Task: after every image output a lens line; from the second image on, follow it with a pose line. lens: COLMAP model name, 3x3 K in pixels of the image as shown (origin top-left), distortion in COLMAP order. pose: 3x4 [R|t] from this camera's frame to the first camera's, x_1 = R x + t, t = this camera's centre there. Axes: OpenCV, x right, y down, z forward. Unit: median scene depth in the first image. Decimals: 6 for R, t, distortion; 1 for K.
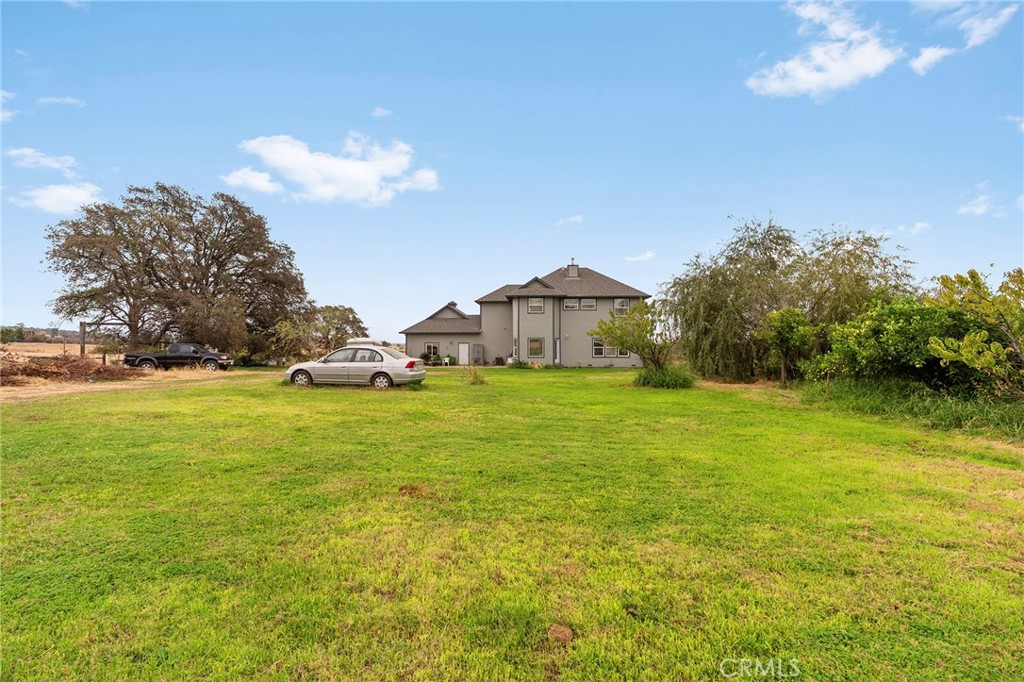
lens RADIAL K [[455.0, 0, 512.0], [0, 455.0, 341.0], [0, 0, 1]] dist [-0.000864, -0.000216]
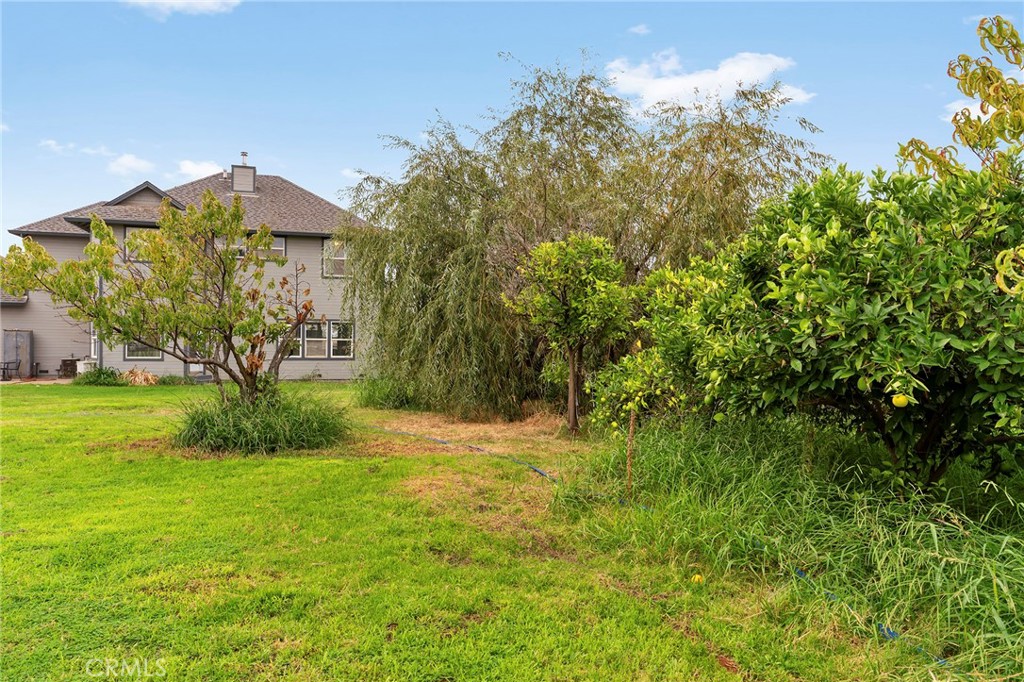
lens RADIAL K [[759.6, 0, 512.0], [0, 759.6, 341.0], [0, 0, 1]] dist [0.004271, 0.000973]
pose [[0.937227, 0.006370, 0.348661, 0.334627], [-0.010781, 0.999885, 0.010712, 0.013483], [-0.348552, -0.013798, 0.937188, 0.412826]]
